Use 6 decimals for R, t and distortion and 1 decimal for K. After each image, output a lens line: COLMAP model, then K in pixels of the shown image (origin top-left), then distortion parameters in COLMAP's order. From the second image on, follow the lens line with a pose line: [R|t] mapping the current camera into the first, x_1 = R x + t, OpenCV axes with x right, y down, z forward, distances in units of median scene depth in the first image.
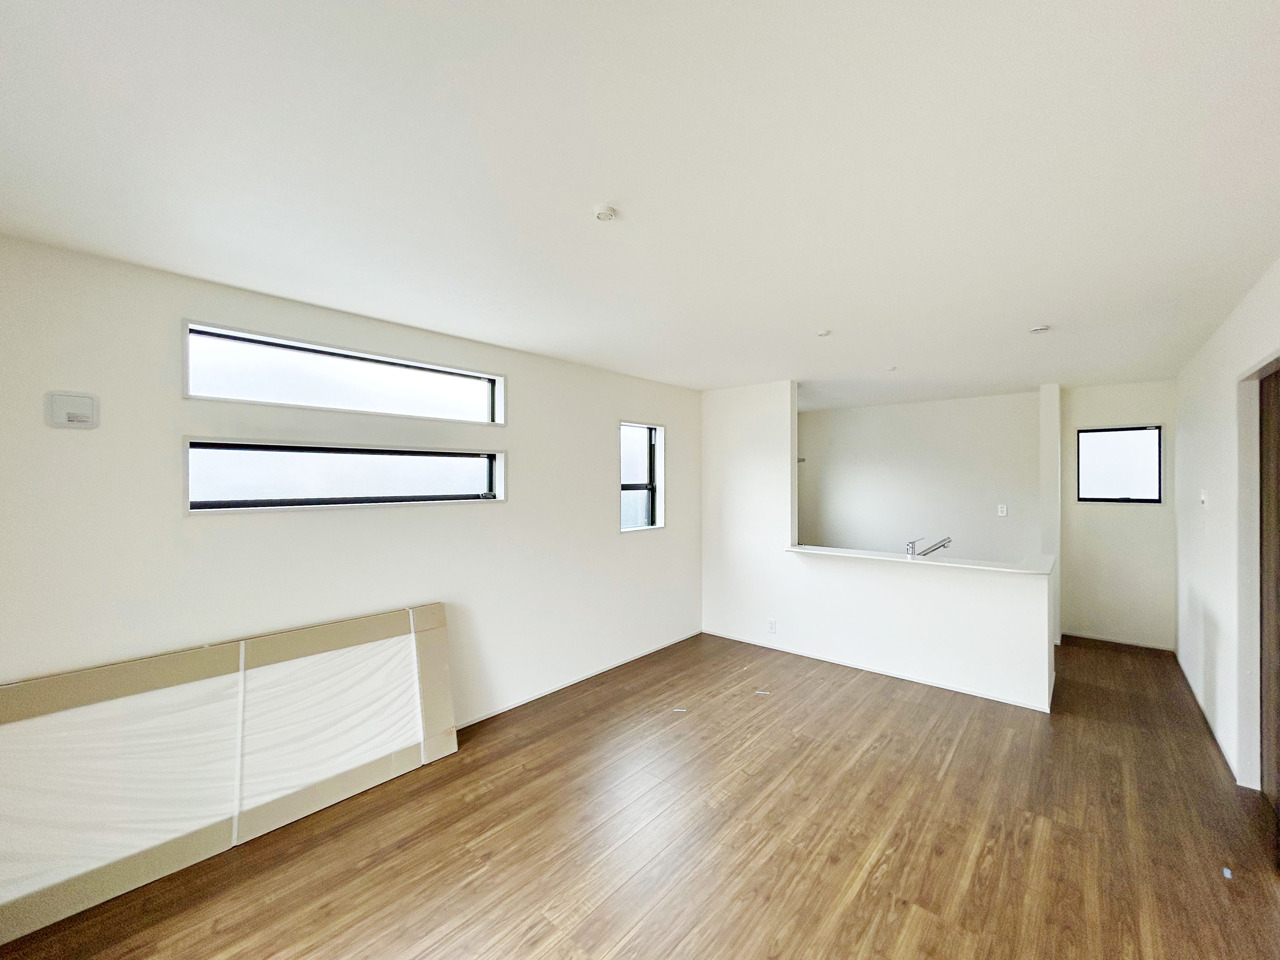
lens RADIAL K [[514.0, 0, 639.0], [0, 514.0, 479.8], [0, 0, 1]] dist [-0.005104, 0.004077]
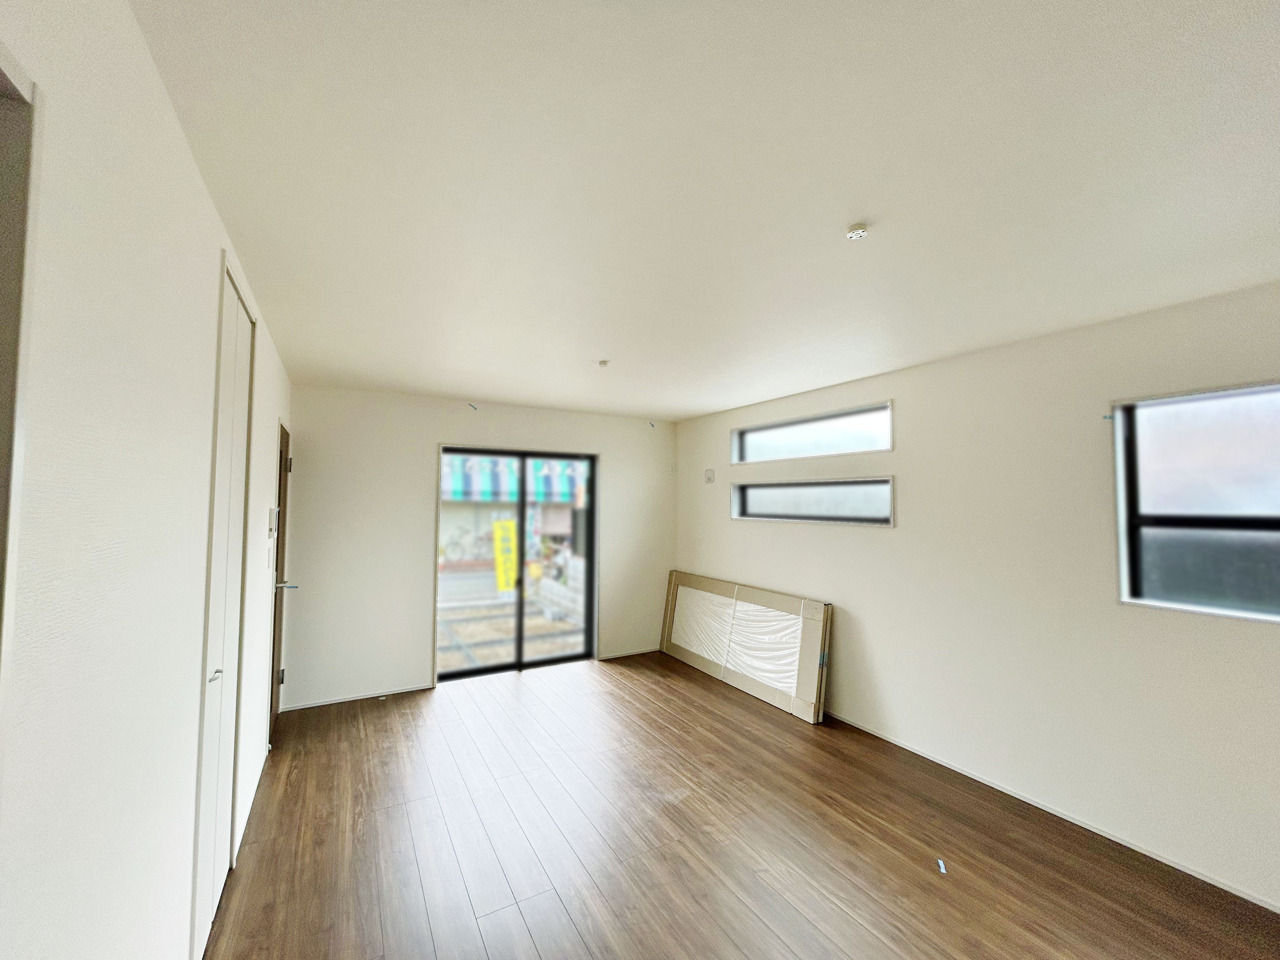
lens RADIAL K [[509.1, 0, 630.6], [0, 509.1, 477.9], [0, 0, 1]] dist [-0.000054, 0.000309]
pose [[-0.330840, -0.047180, -0.942507, 1.087521], [-0.007783, 0.998852, -0.047268, -0.001135], [0.943655, -0.008302, -0.330827, 1.115469]]
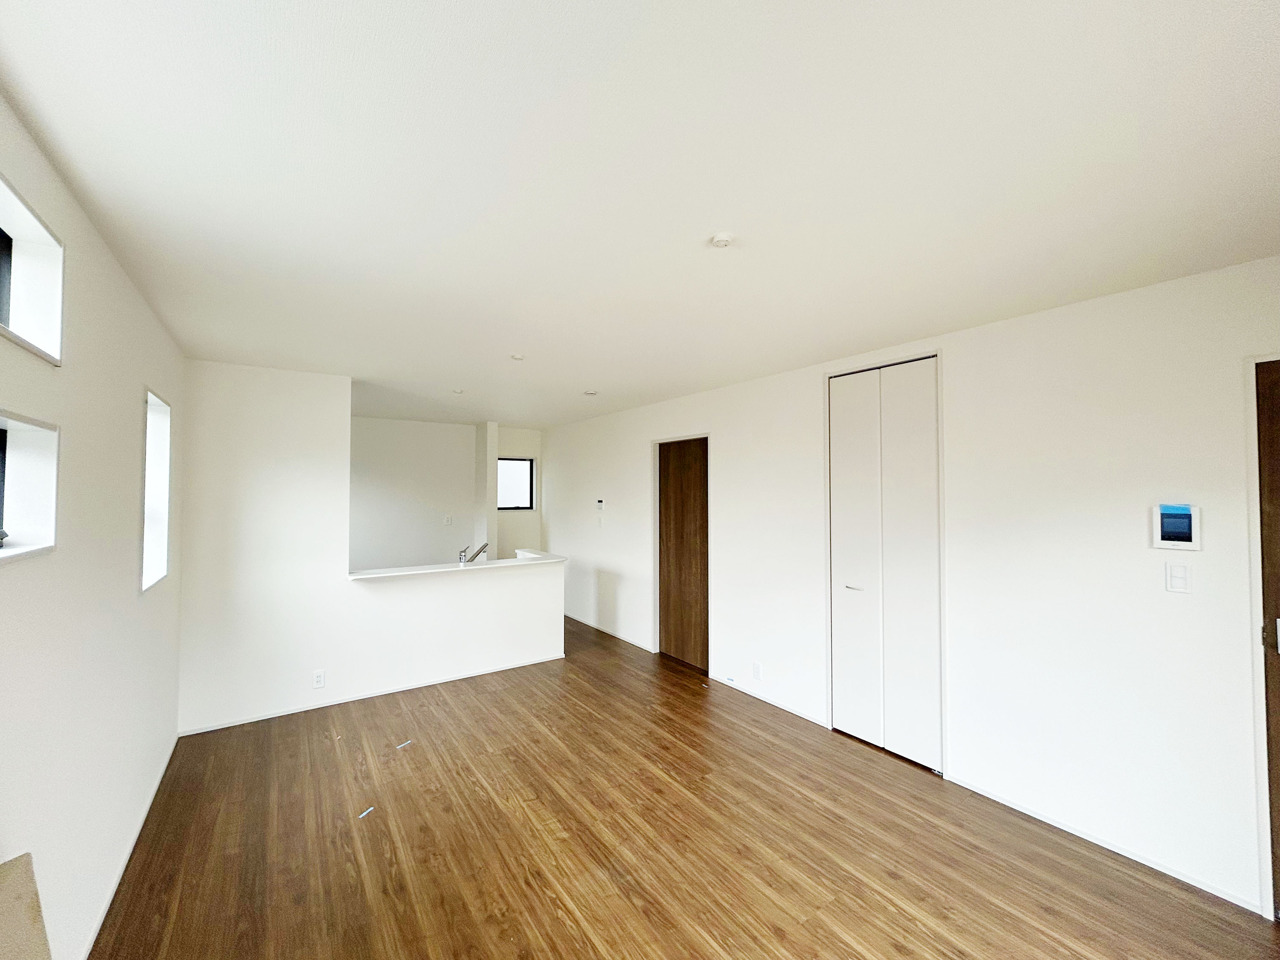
lens RADIAL K [[514.0, 0, 639.0], [0, 514.0, 479.8], [0, 0, 1]] dist [-0.005104, 0.004077]
pose [[0.234907, 0.026044, 0.971669, -0.716792], [0.001240, 0.999632, -0.027094, -0.000451], [-0.972017, 0.007570, 0.234788, 0.595474]]
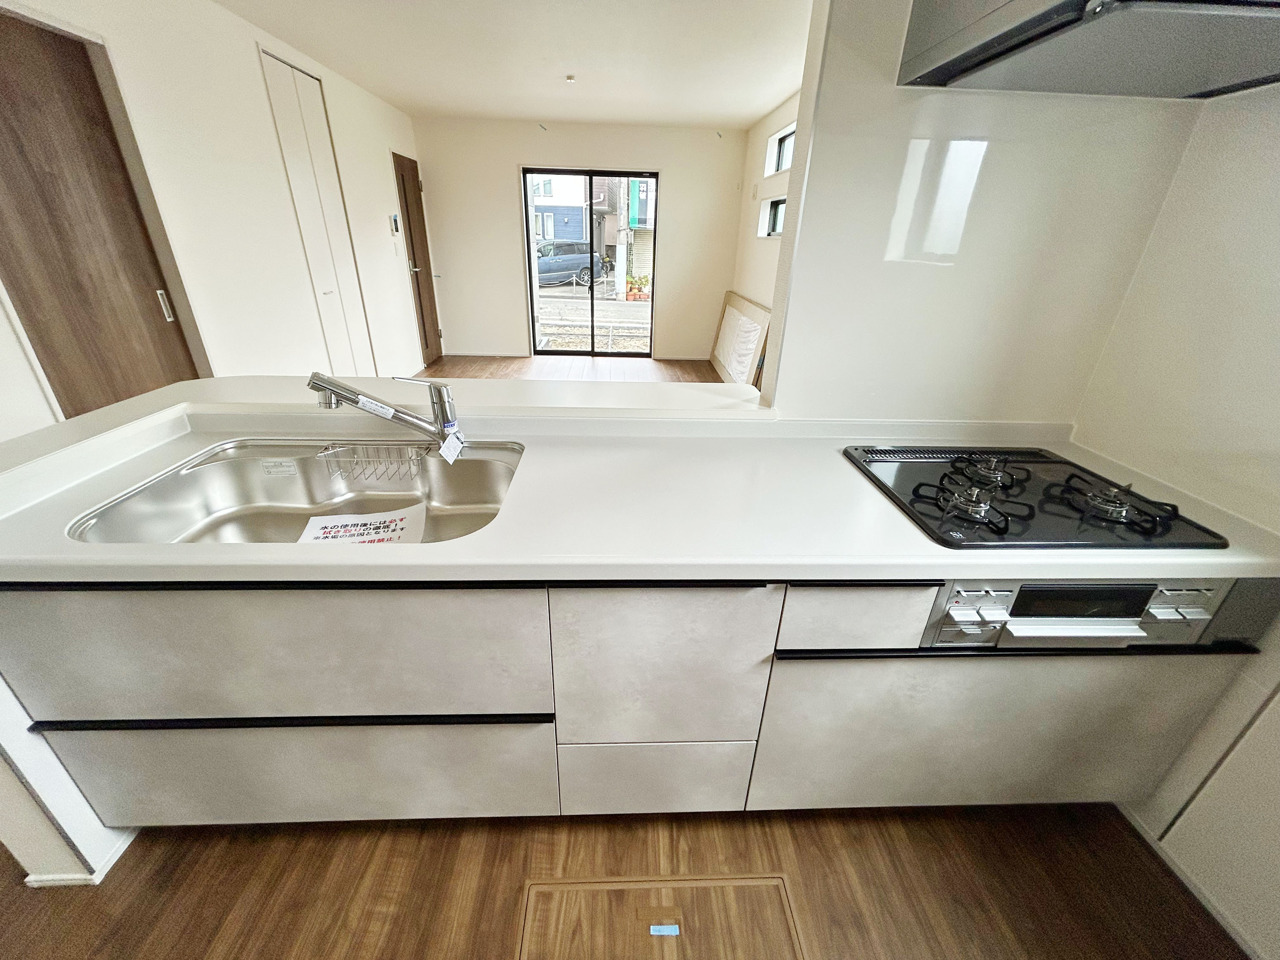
lens RADIAL K [[514.0, 0, 639.0], [0, 514.0, 479.8], [0, 0, 1]] dist [-0.005104, 0.004077]
pose [[-0.720538, 0.280346, -0.634217, 1.056211], [-0.029436, 0.901436, 0.431909, 0.054756], [0.692791, 0.329876, -0.641267, 2.086924]]
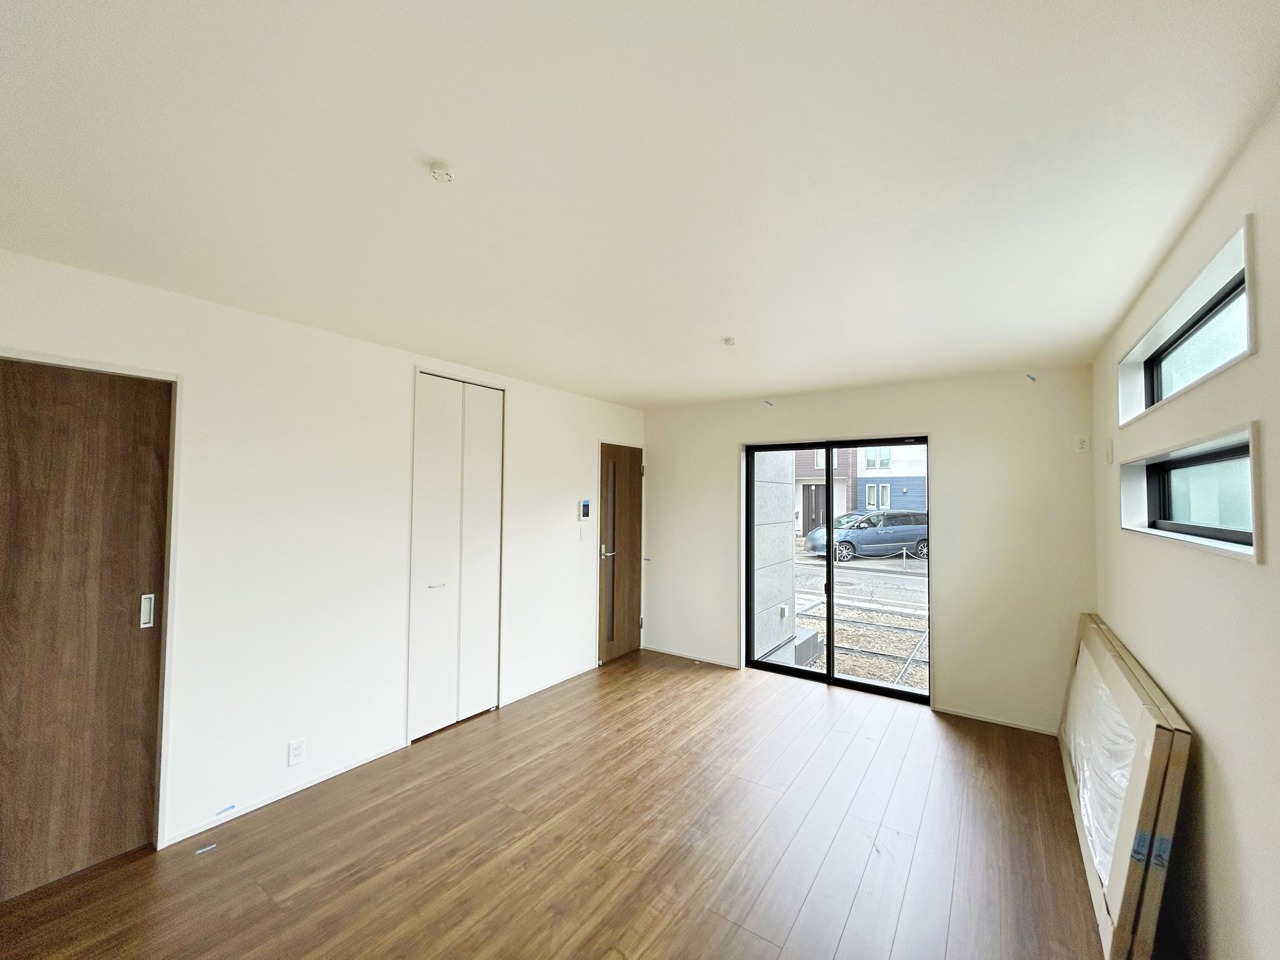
lens RADIAL K [[514.0, 0, 639.0], [0, 514.0, 479.8], [0, 0, 1]] dist [-0.005104, 0.004077]
pose [[-0.993533, -0.012091, -0.112902, 0.274710], [-0.008786, 0.999519, -0.029729, -0.001260], [0.113208, -0.028545, -0.993161, 1.717545]]
